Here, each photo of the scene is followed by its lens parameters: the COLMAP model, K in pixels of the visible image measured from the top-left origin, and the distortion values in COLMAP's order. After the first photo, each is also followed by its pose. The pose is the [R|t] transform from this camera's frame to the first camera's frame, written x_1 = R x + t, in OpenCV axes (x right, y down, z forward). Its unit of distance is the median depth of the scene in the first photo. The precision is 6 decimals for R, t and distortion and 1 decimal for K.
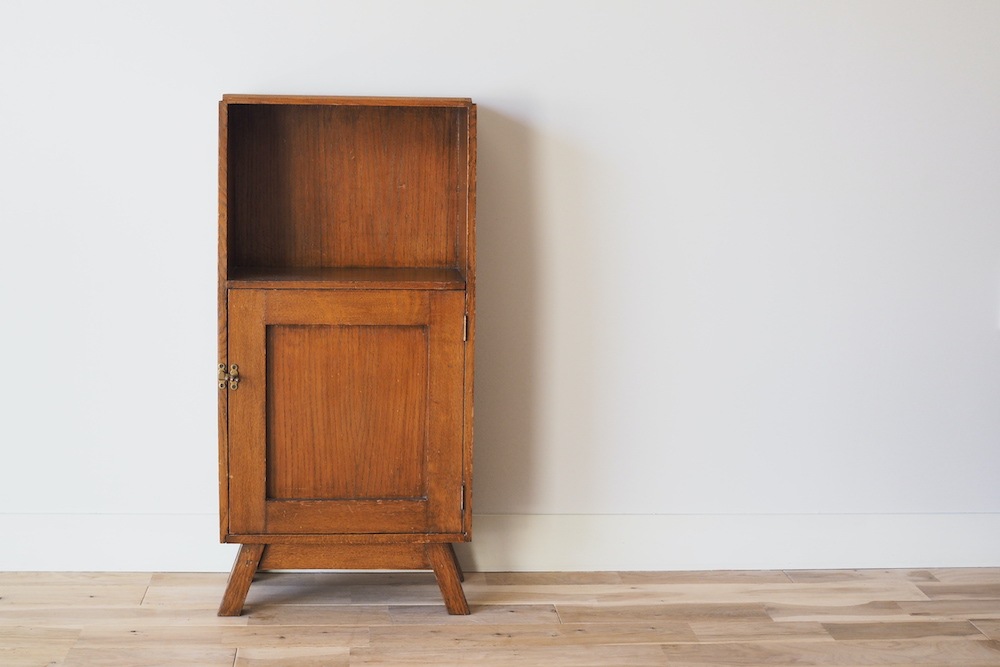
lens RADIAL K [[1447.9, 0, 501.3], [0, 1447.9, 333.1], [0, 0, 1]] dist [-0.078452, 0.000000]
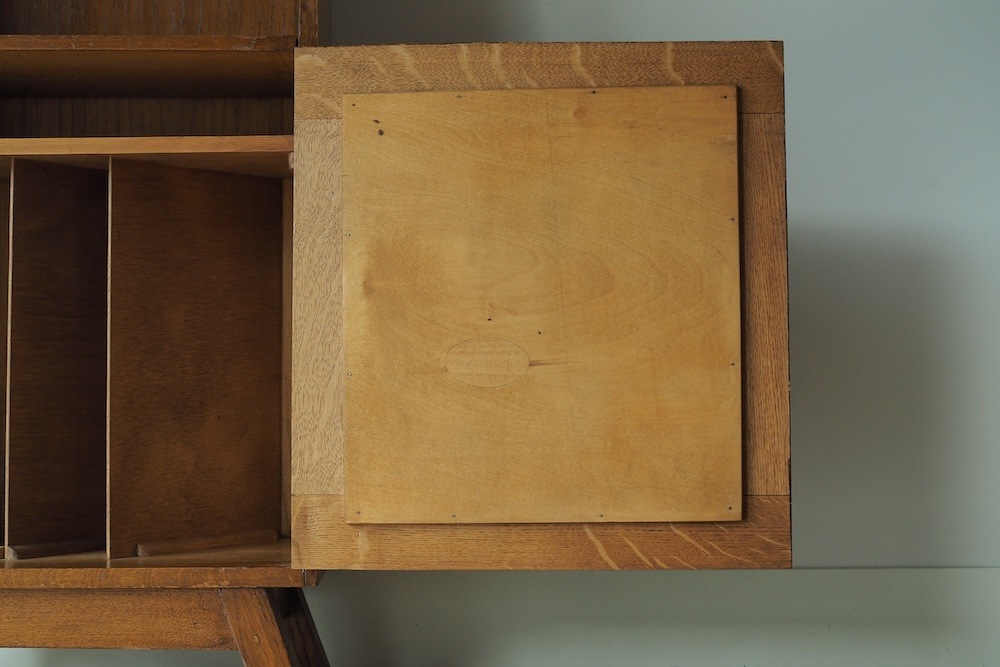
lens RADIAL K [[1481.6, 0, 506.1], [0, 1481.6, 326.1], [0, 0, 1]] dist [-0.076370, 0.000000]
pose [[0.998482, -0.027397, -0.047783, 0.066984], [0.017798, 0.981463, -0.190825, 0.157106], [0.052126, 0.189684, 0.980460, 0.524976]]
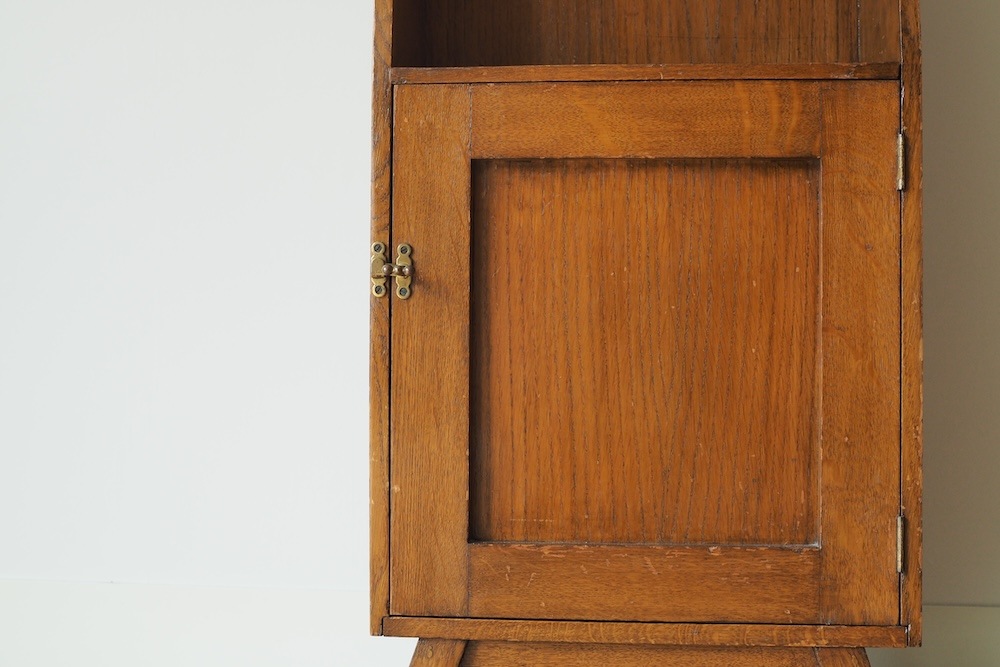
lens RADIAL K [[1481.6, 0, 490.6], [0, 1481.6, 332.5], [0, 0, 1]] dist [-0.076370, 0.000000]
pose [[0.980781, -0.018830, -0.194201, -0.062500], [-0.011934, 0.987679, -0.156037, 0.123025], [0.194747, 0.155356, 0.968472, 0.529653]]
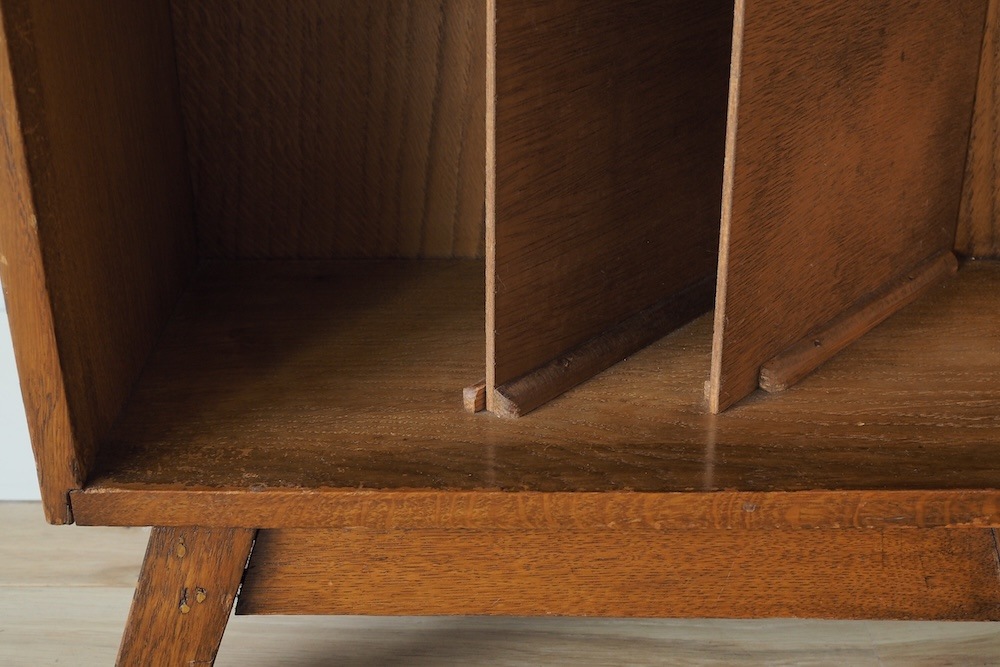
lens RADIAL K [[1450.0, 0, 496.8], [0, 1450.0, 332.1], [0, 0, 1]] dist [-0.080920, 0.000000]
pose [[0.992324, 0.025669, -0.120968, -0.103258], [0.012889, 0.951421, 0.307624, 0.053275], [0.122988, -0.306822, 0.943787, 0.813705]]
